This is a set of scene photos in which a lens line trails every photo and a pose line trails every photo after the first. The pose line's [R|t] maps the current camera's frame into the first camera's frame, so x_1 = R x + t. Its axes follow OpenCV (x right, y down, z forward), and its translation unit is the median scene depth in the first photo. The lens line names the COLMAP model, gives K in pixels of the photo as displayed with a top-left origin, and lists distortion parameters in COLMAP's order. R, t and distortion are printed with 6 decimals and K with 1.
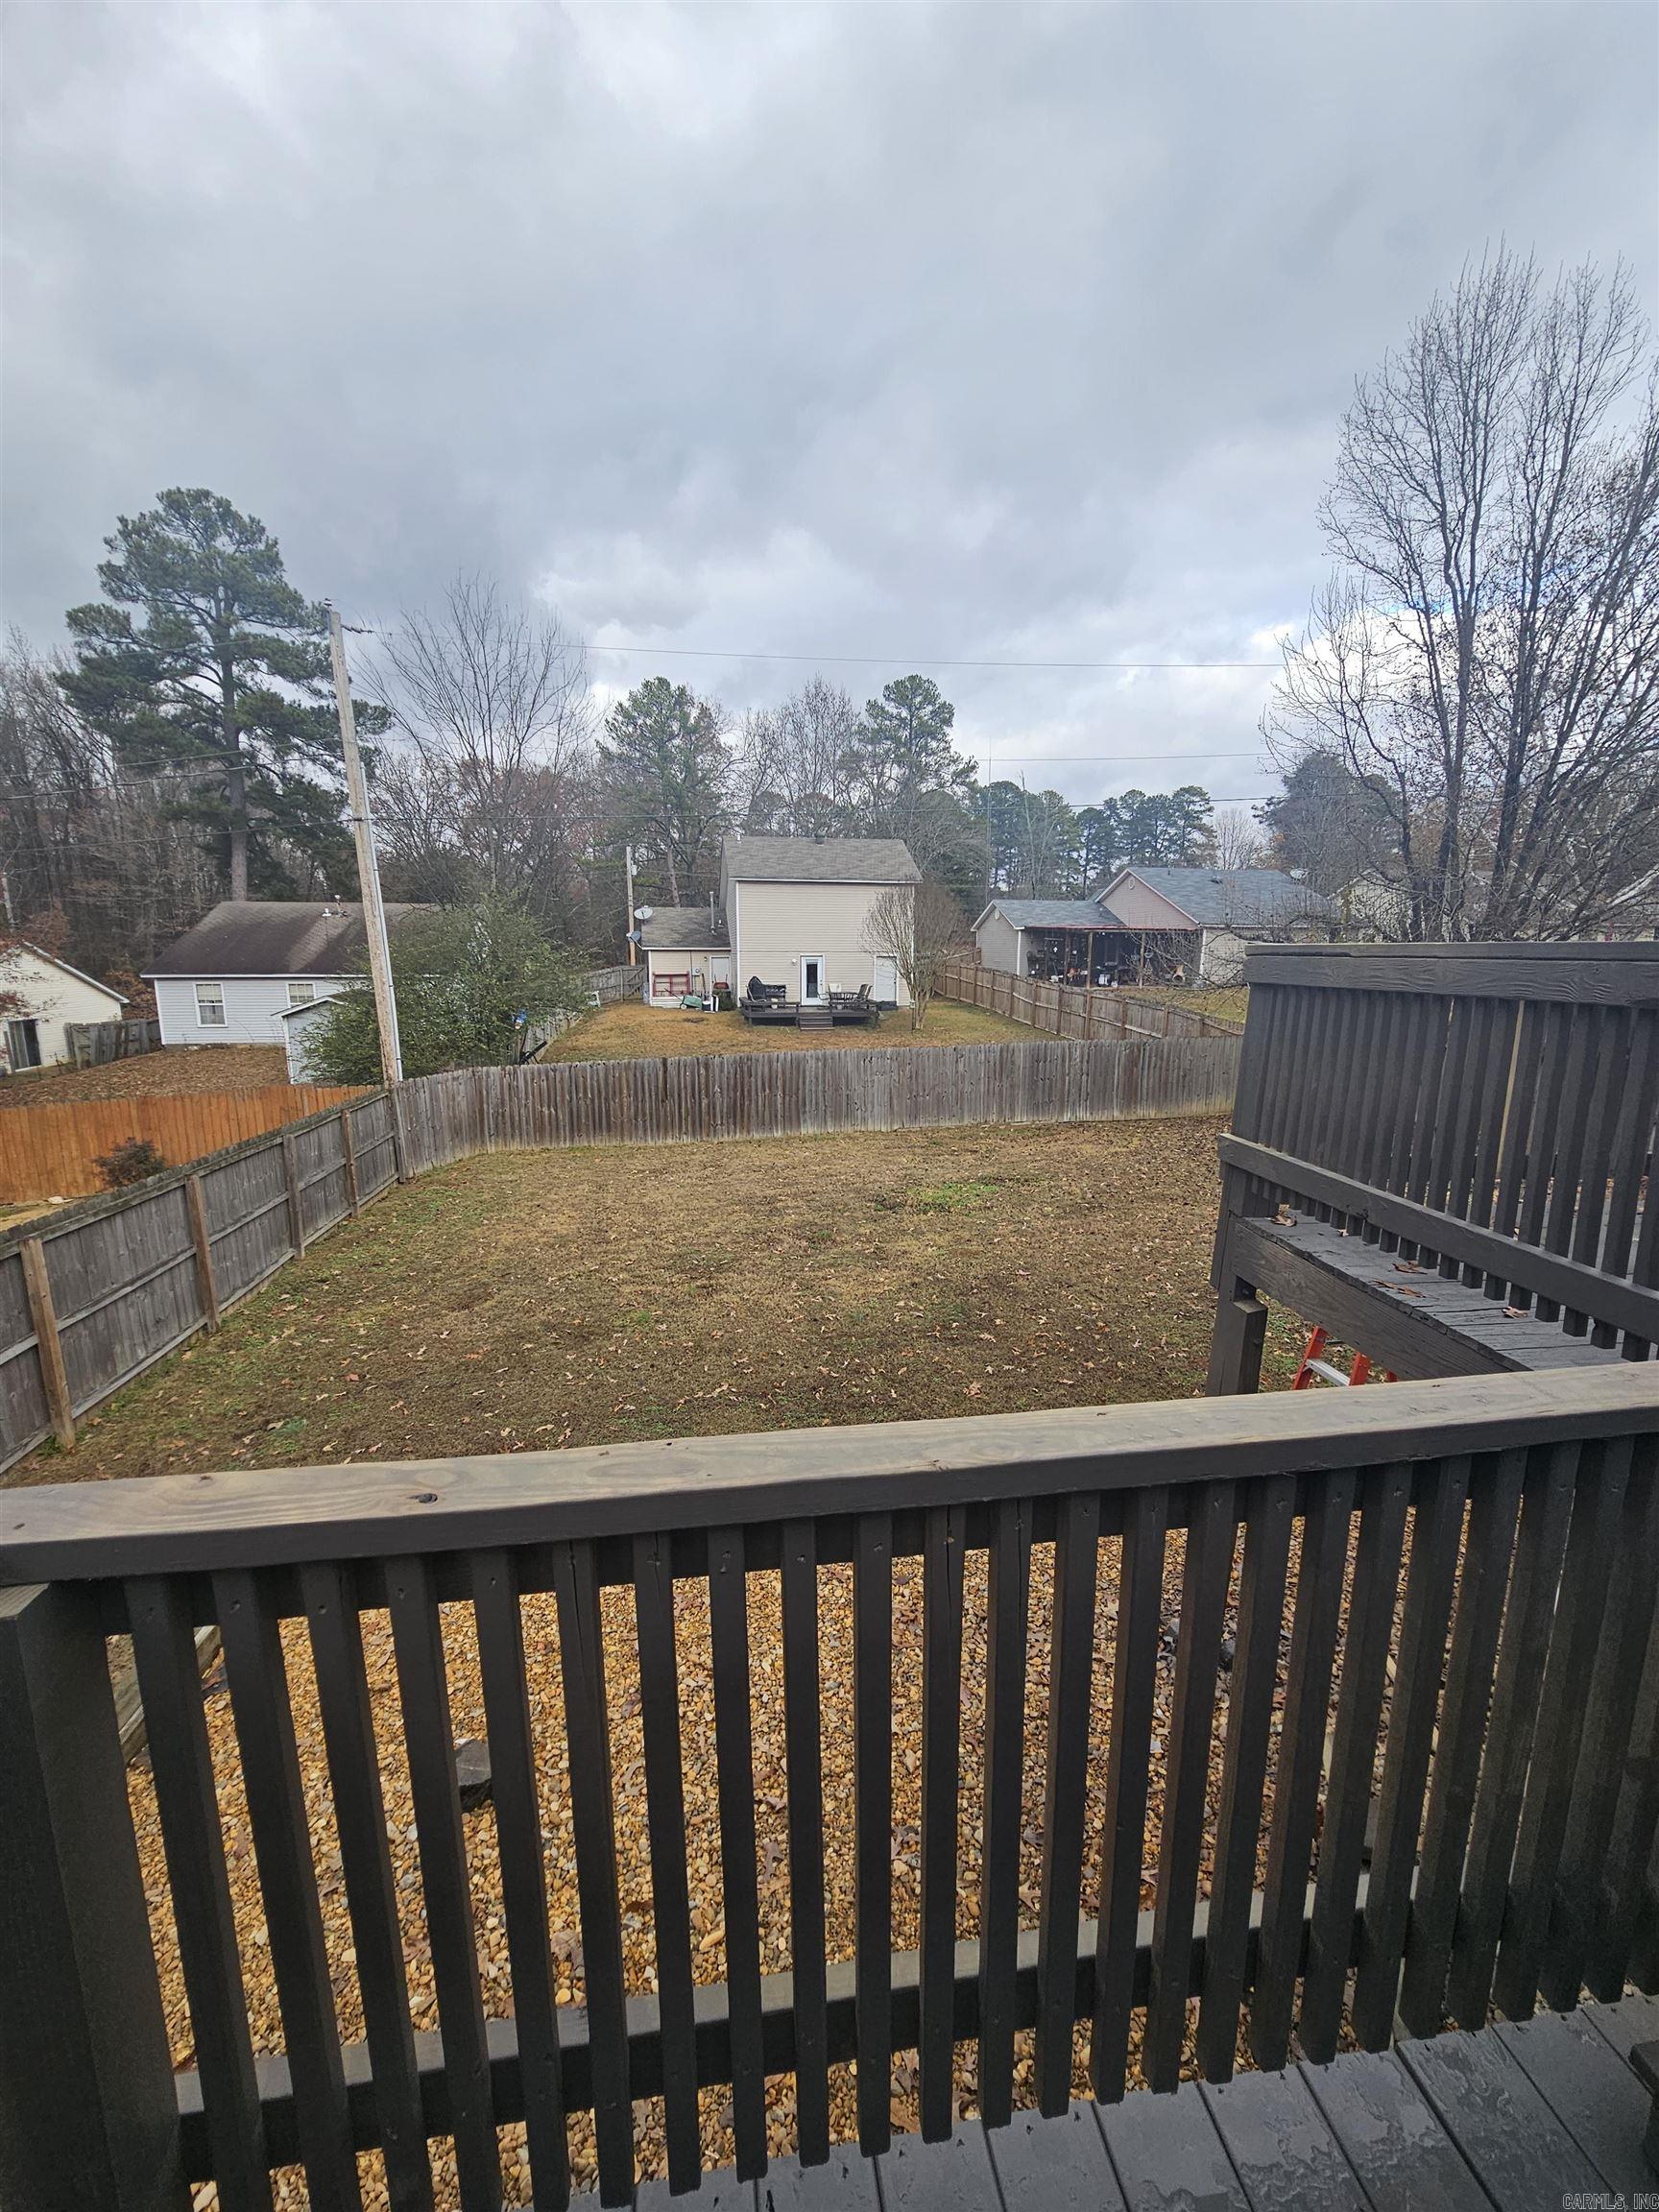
lens RADIAL K [[899.0, 0, 837.4], [0, 899.0, 1117.7], [0, 0, 1]] dist [-0.002082, 0.000476]
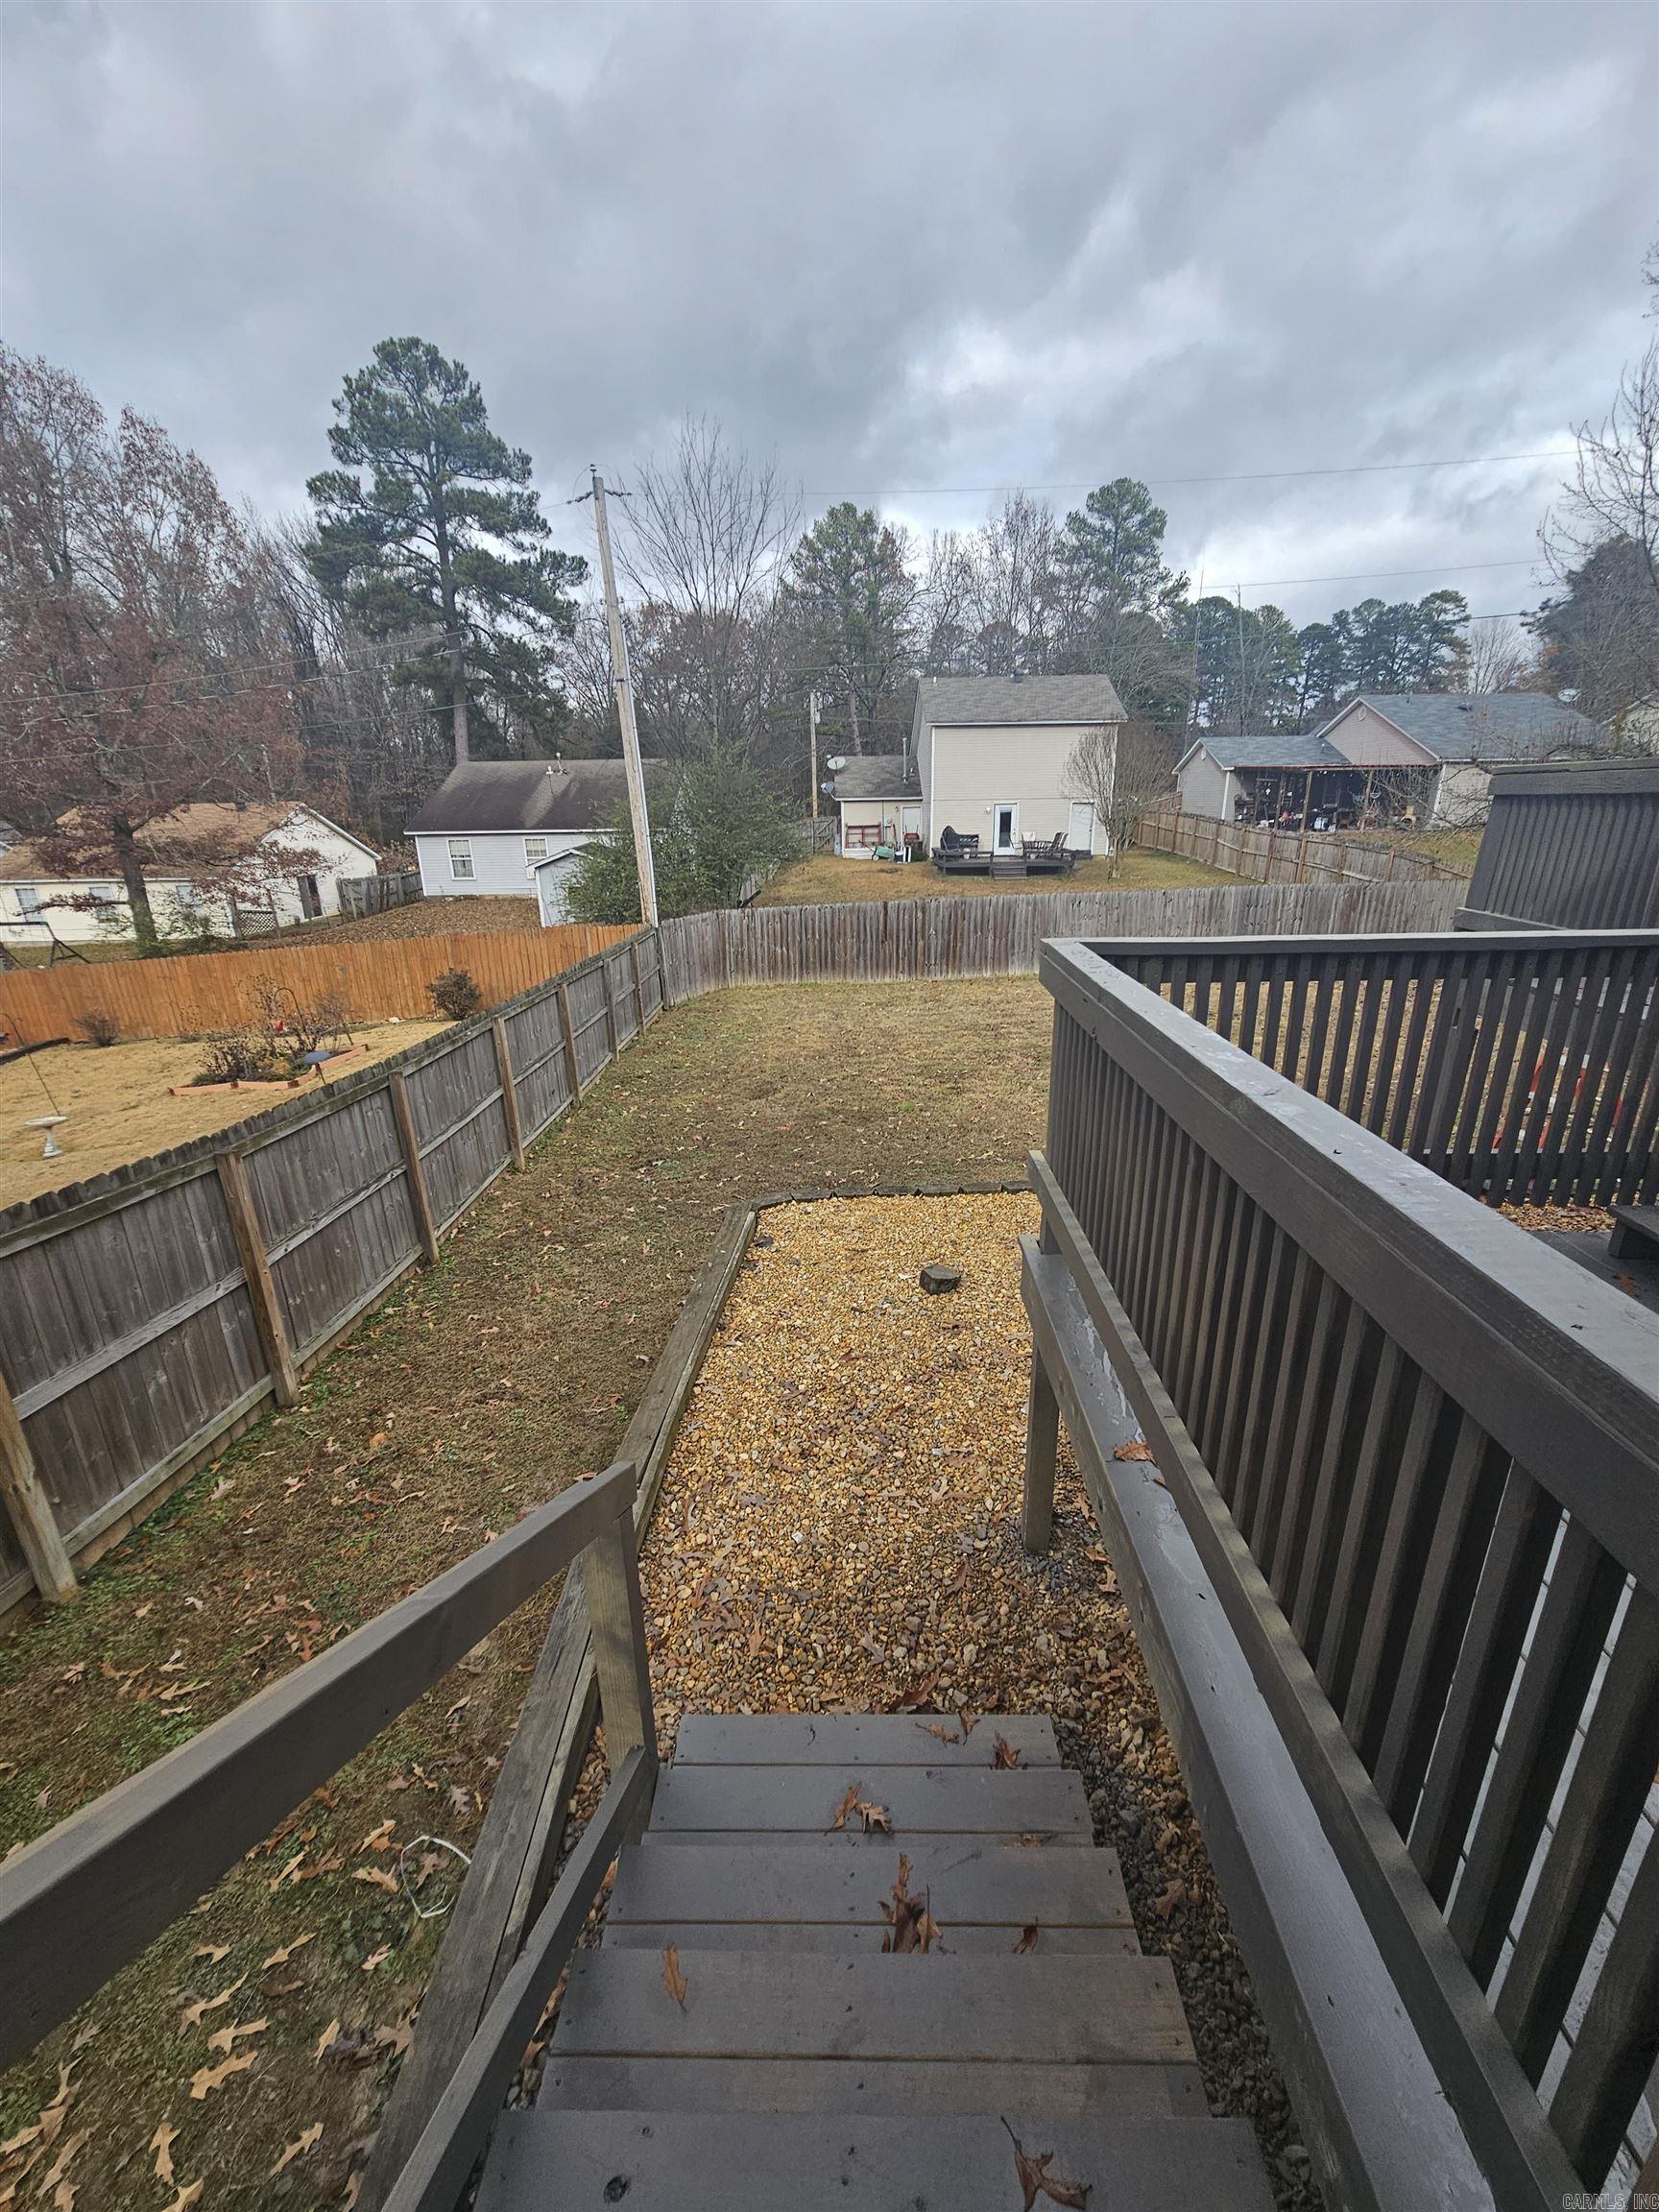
lens RADIAL K [[907.7, 0, 838.0], [0, 907.7, 1122.7], [0, 0, 1]] dist [-0.001685, 0.001352]
pose [[0.984652, 0.039653, -0.169967, -0.024643], [-0.012818, 0.987649, 0.156157, 0.012618], [0.174060, -0.151581, 0.972999, -0.054306]]
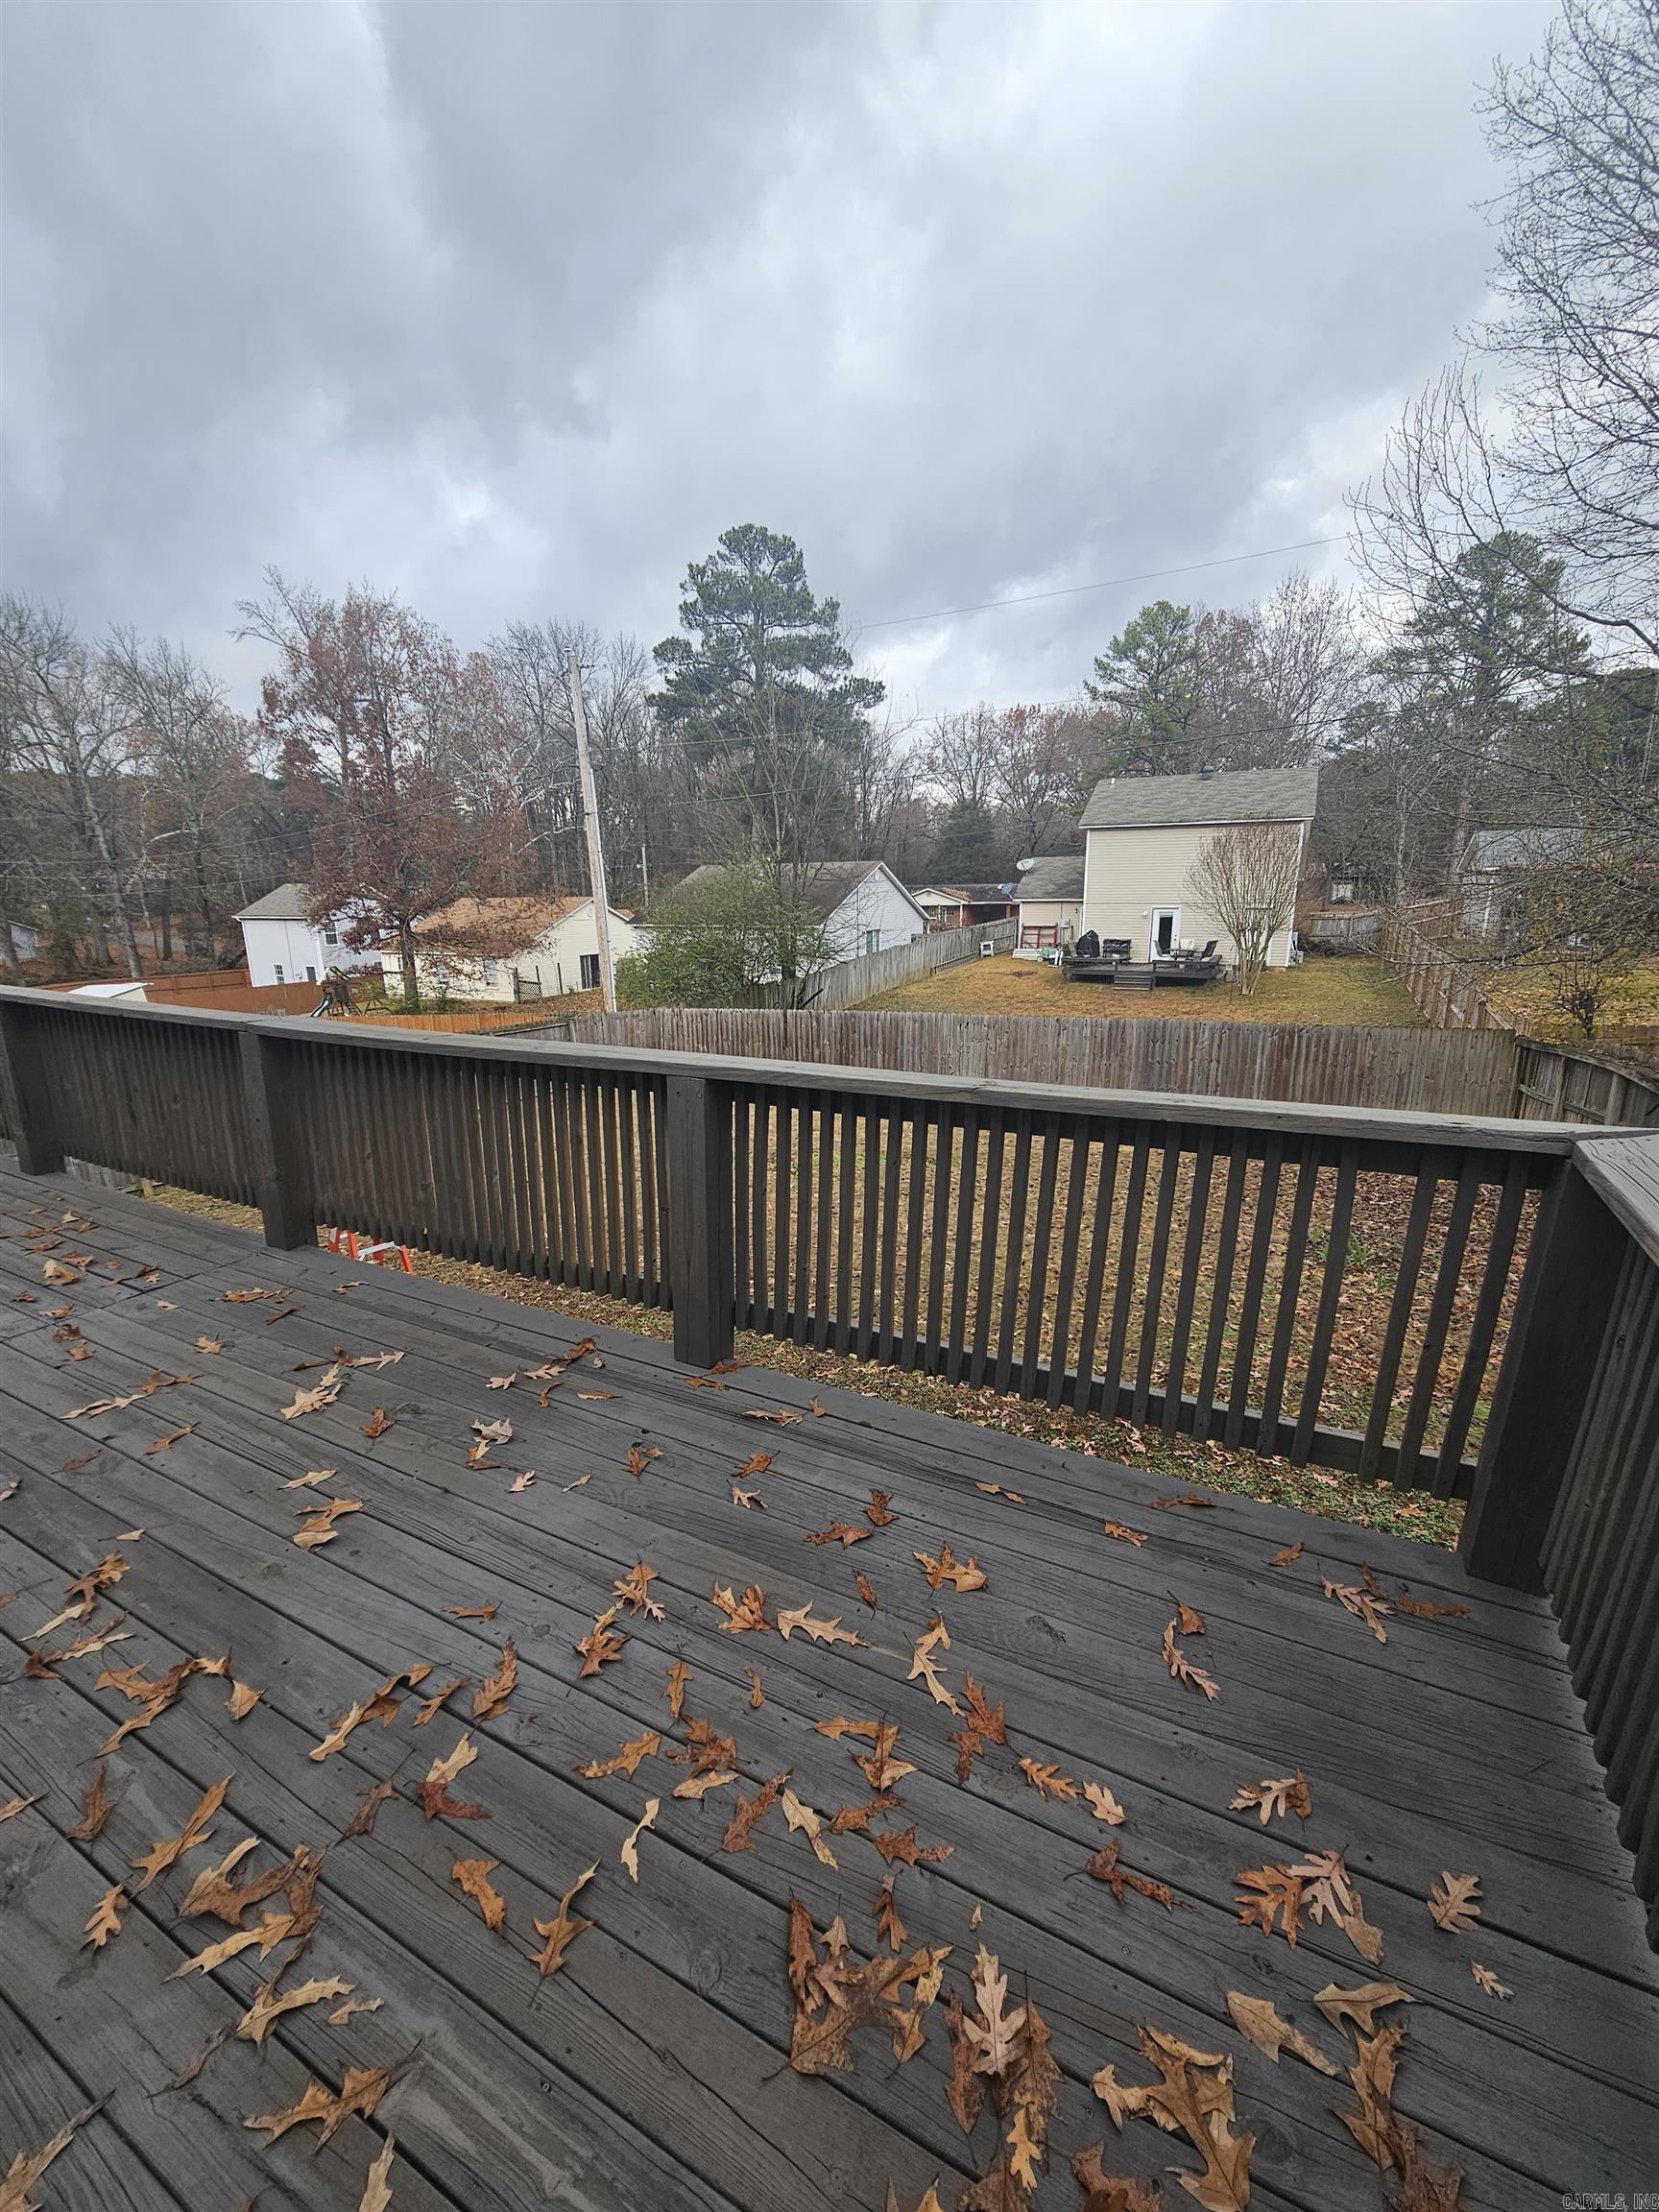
lens RADIAL K [[907.7, 0, 838.0], [0, 907.7, 1122.7], [0, 0, 1]] dist [-0.001685, 0.001352]
pose [[0.800308, 0.137092, -0.583706, 0.247482], [-0.099259, 0.990370, 0.096511, -0.019223], [0.591316, -0.019300, 0.806209, 0.055425]]
